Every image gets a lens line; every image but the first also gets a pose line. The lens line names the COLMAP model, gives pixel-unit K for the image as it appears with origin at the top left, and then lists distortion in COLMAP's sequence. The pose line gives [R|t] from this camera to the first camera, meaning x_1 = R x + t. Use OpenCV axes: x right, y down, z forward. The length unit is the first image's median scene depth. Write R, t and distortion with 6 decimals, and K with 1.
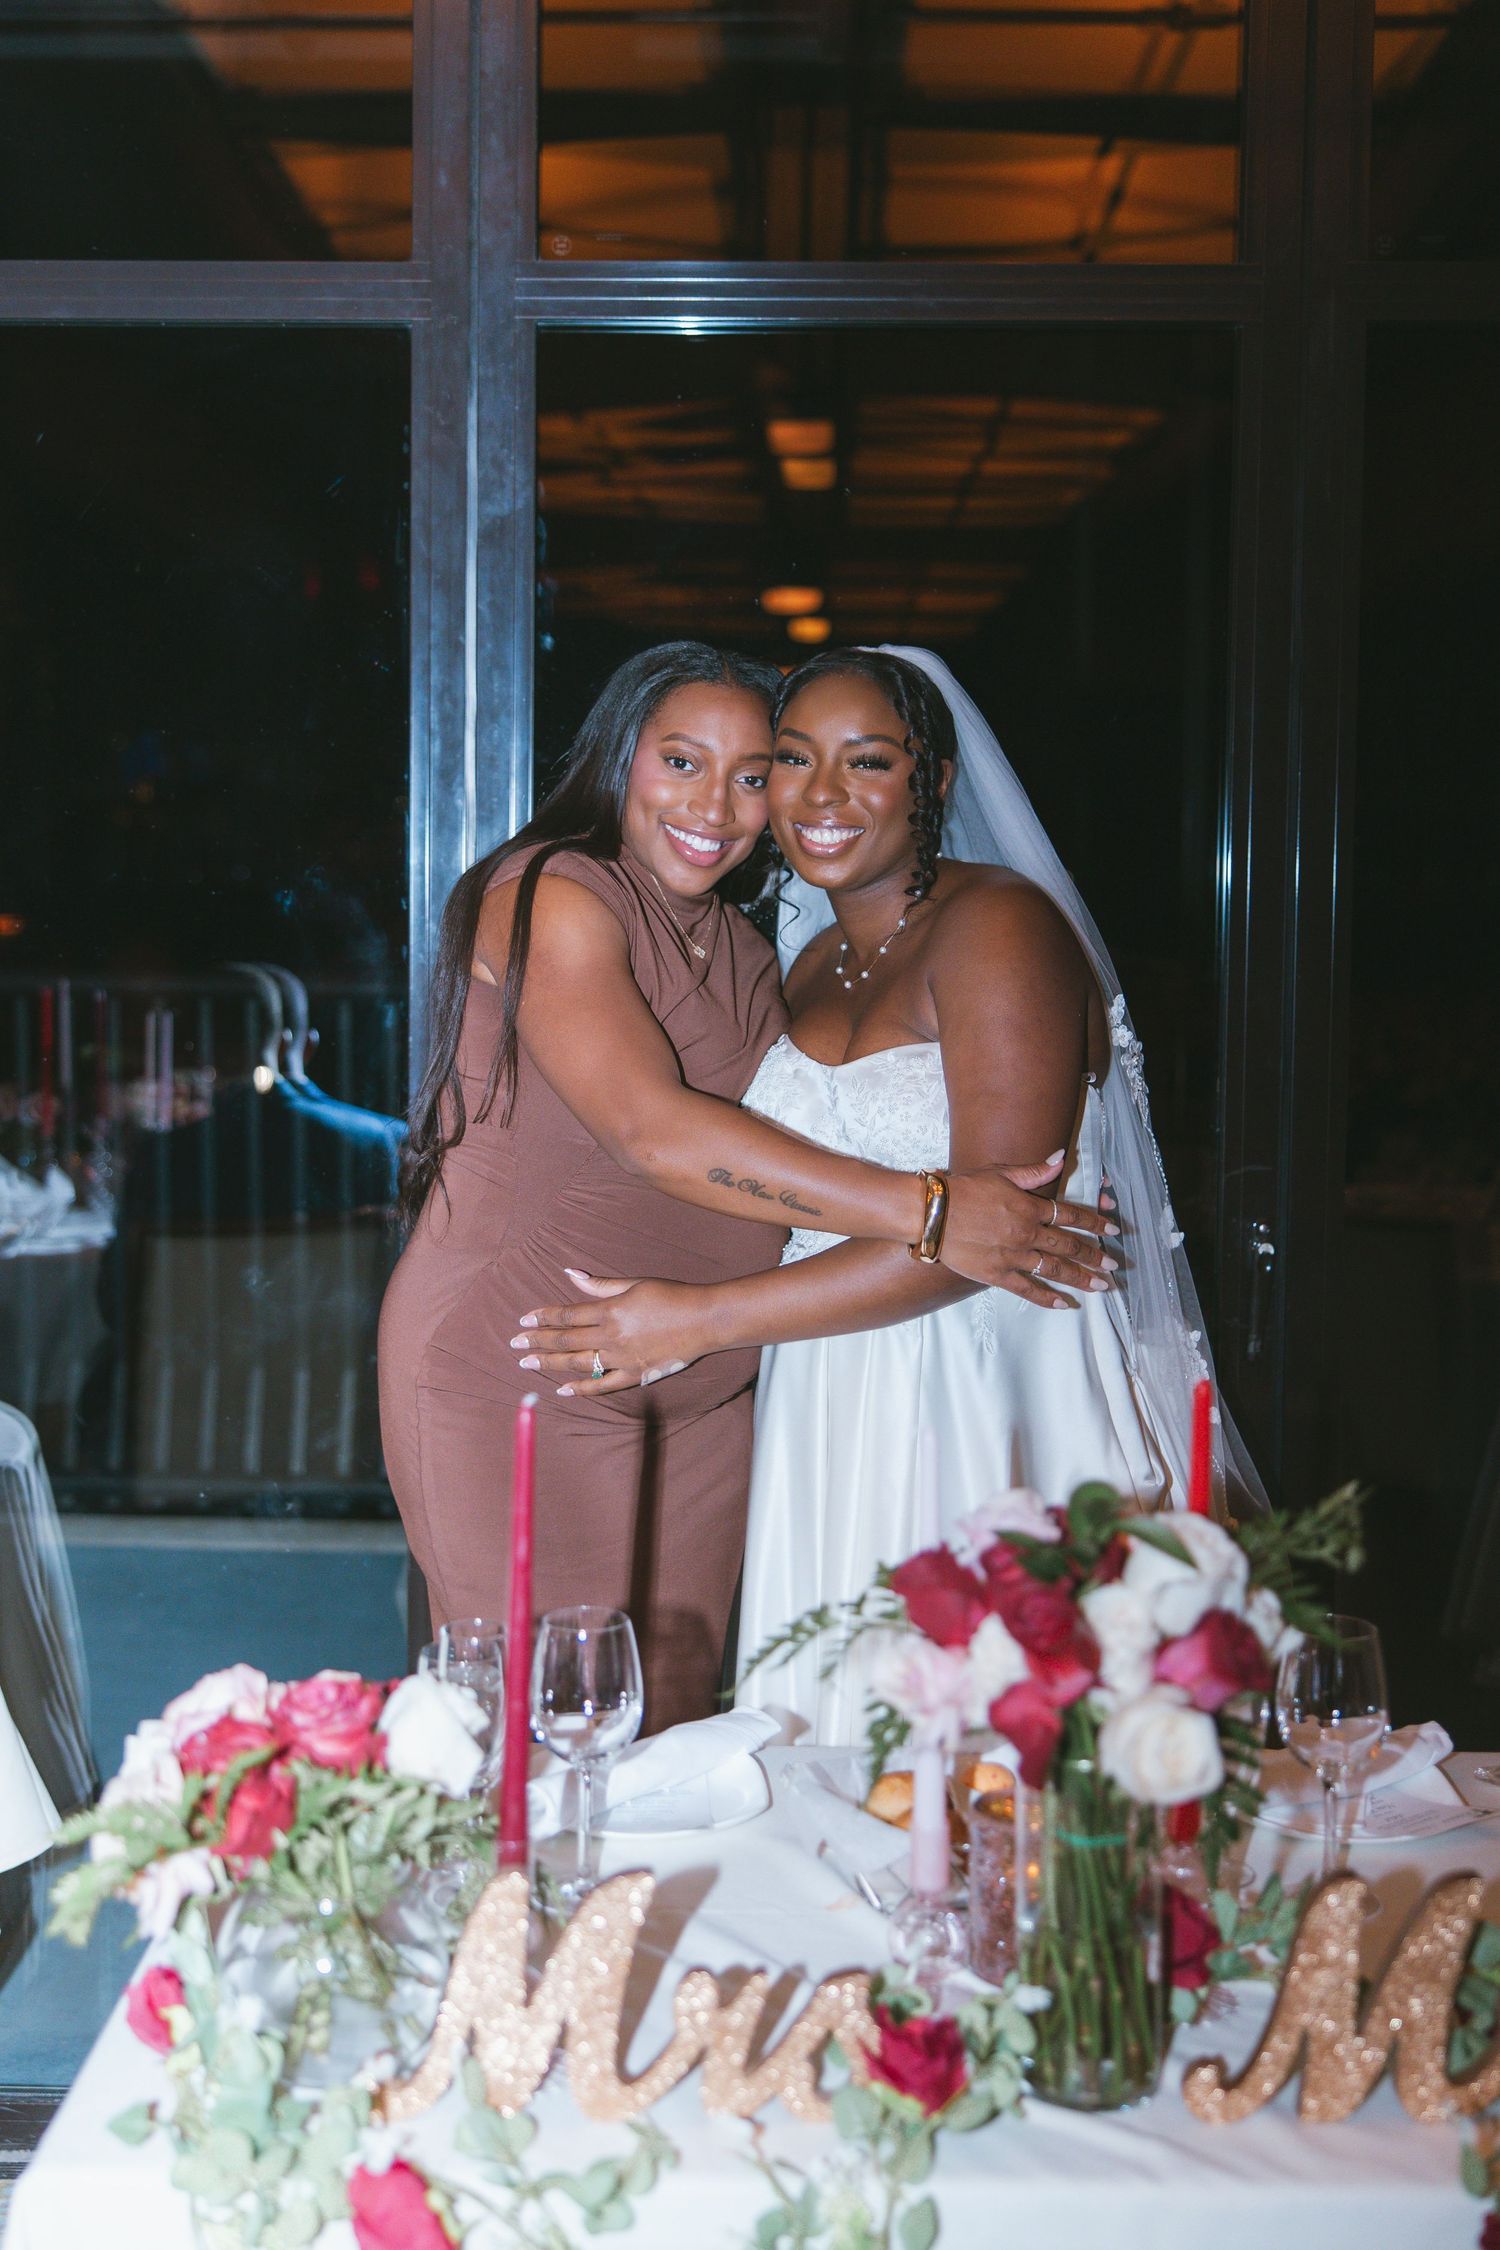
lens RADIAL K [[2635.5, 0, 750.0], [0, 2635.5, 1125.0], [0, 0, 1]] dist [-0.011665, -0.016399]
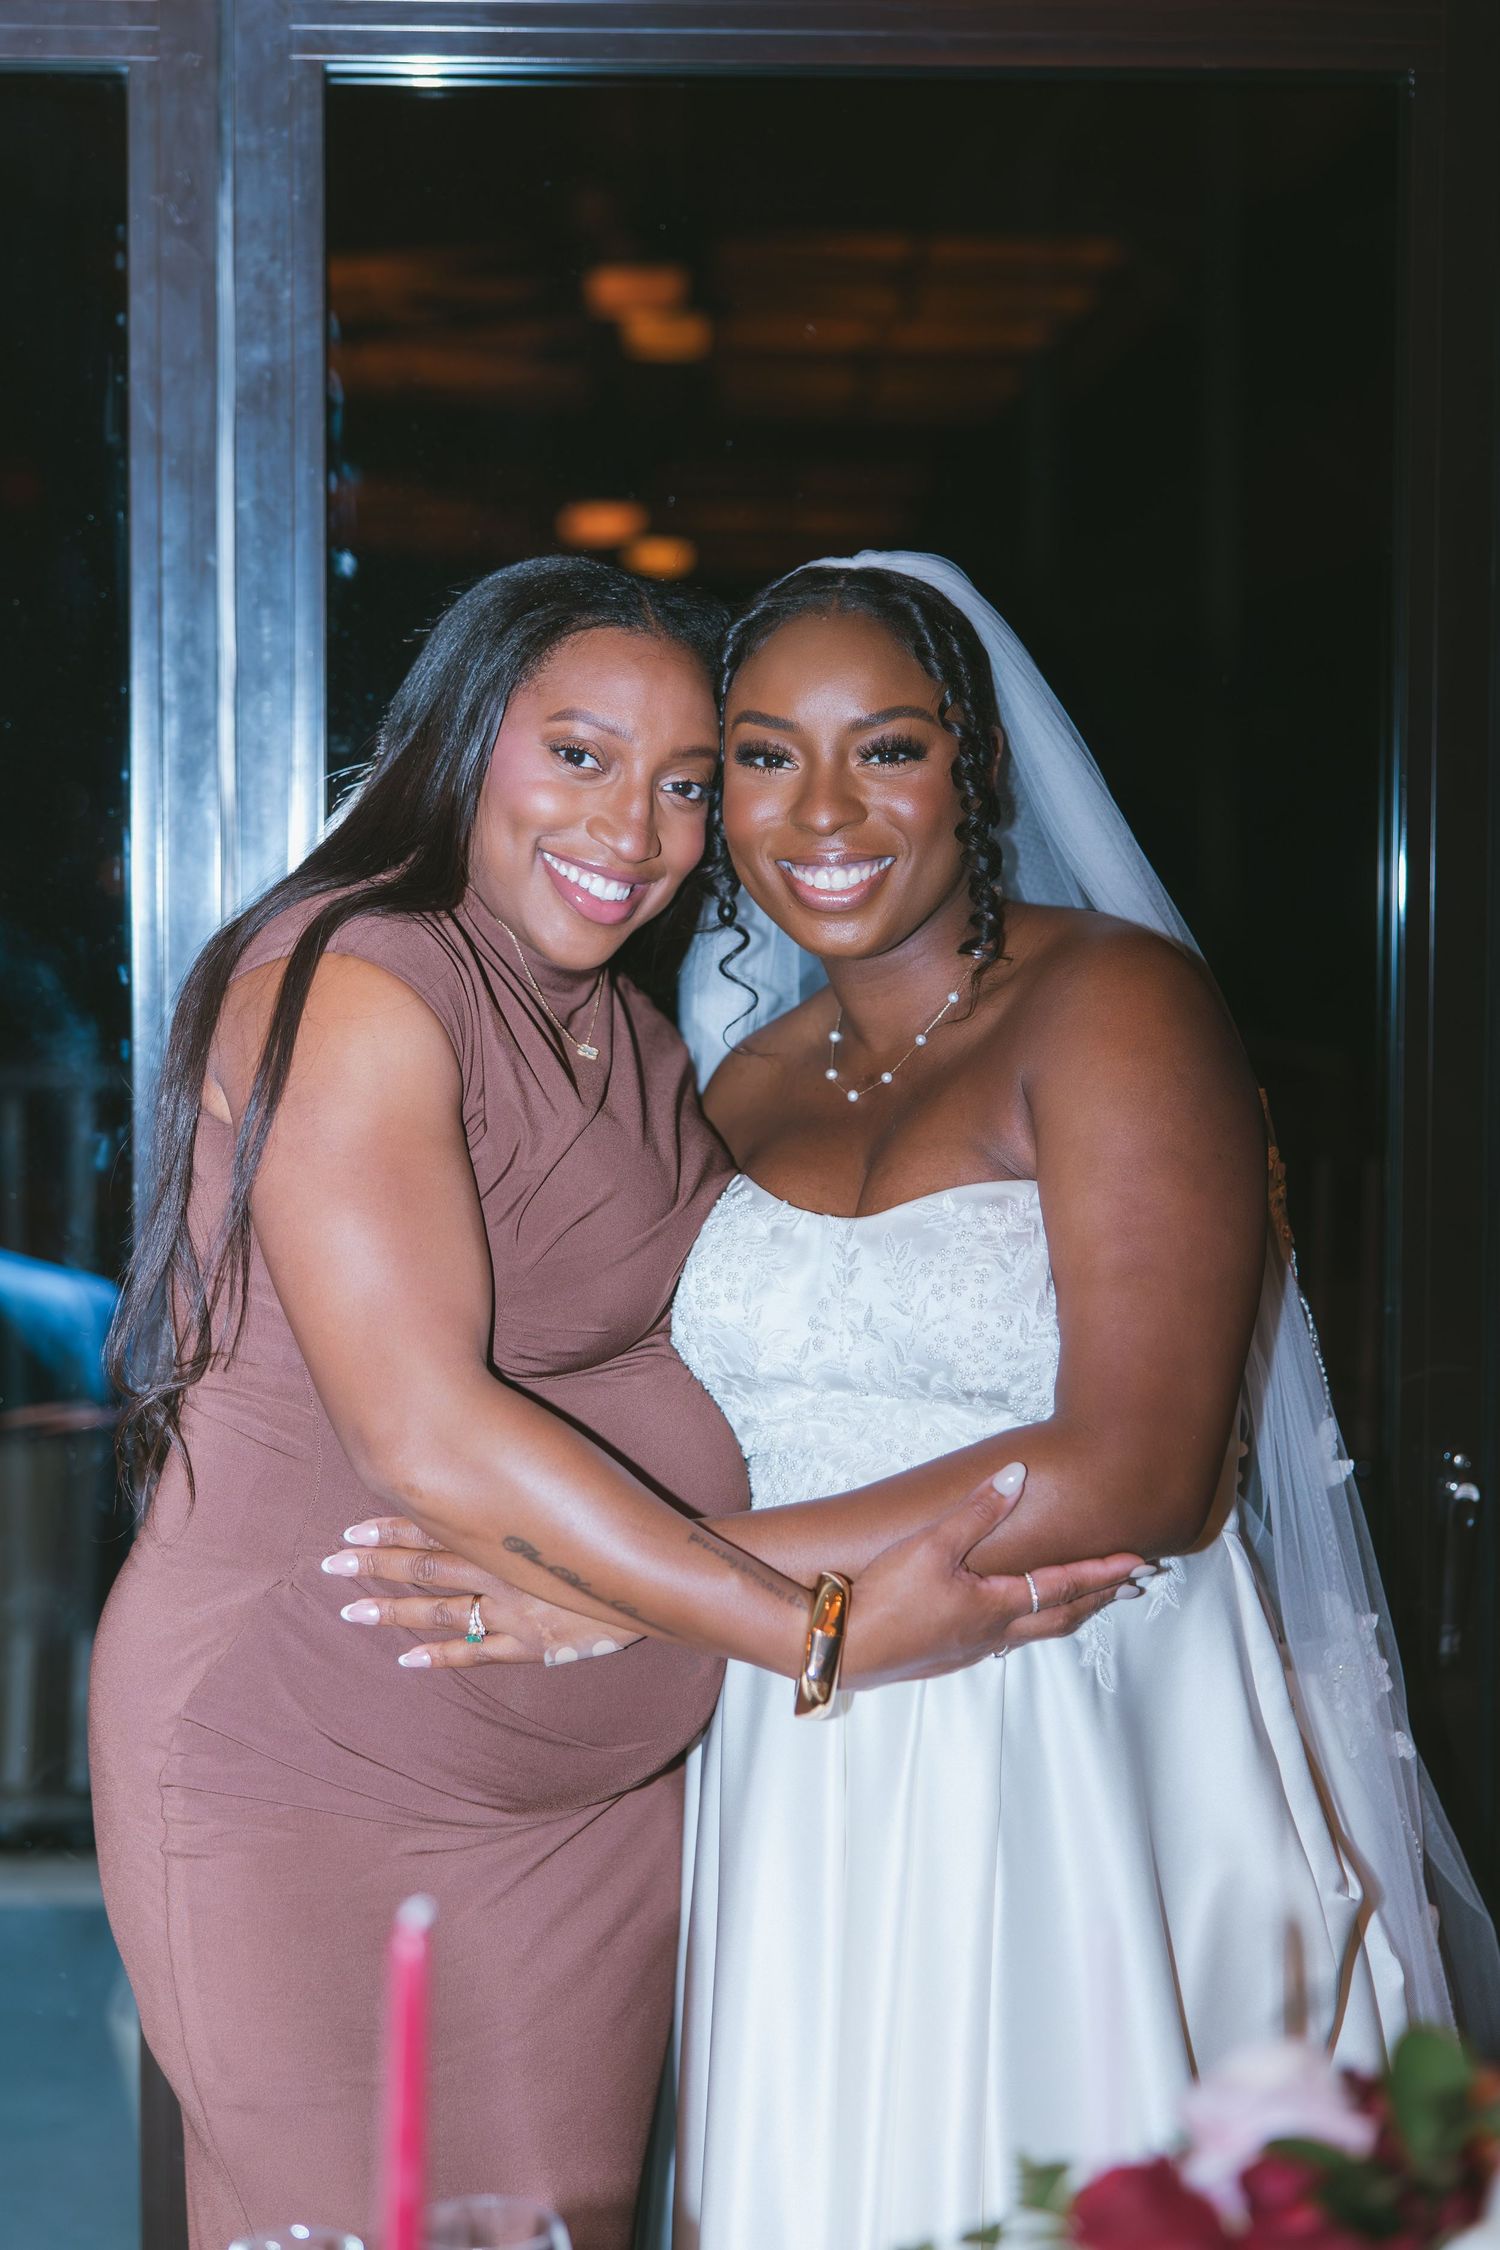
lens RADIAL K [[3444.1, 0, 750.0], [0, 3444.1, 1125.0], [0, 0, 1]] dist [-0.006775, 0.051669]
pose [[0.998307, -0.011073, 0.057098, -0.028668], [0.012309, 0.999697, -0.021332, -0.028558], [-0.056844, 0.021999, 0.998141, 0.165247]]
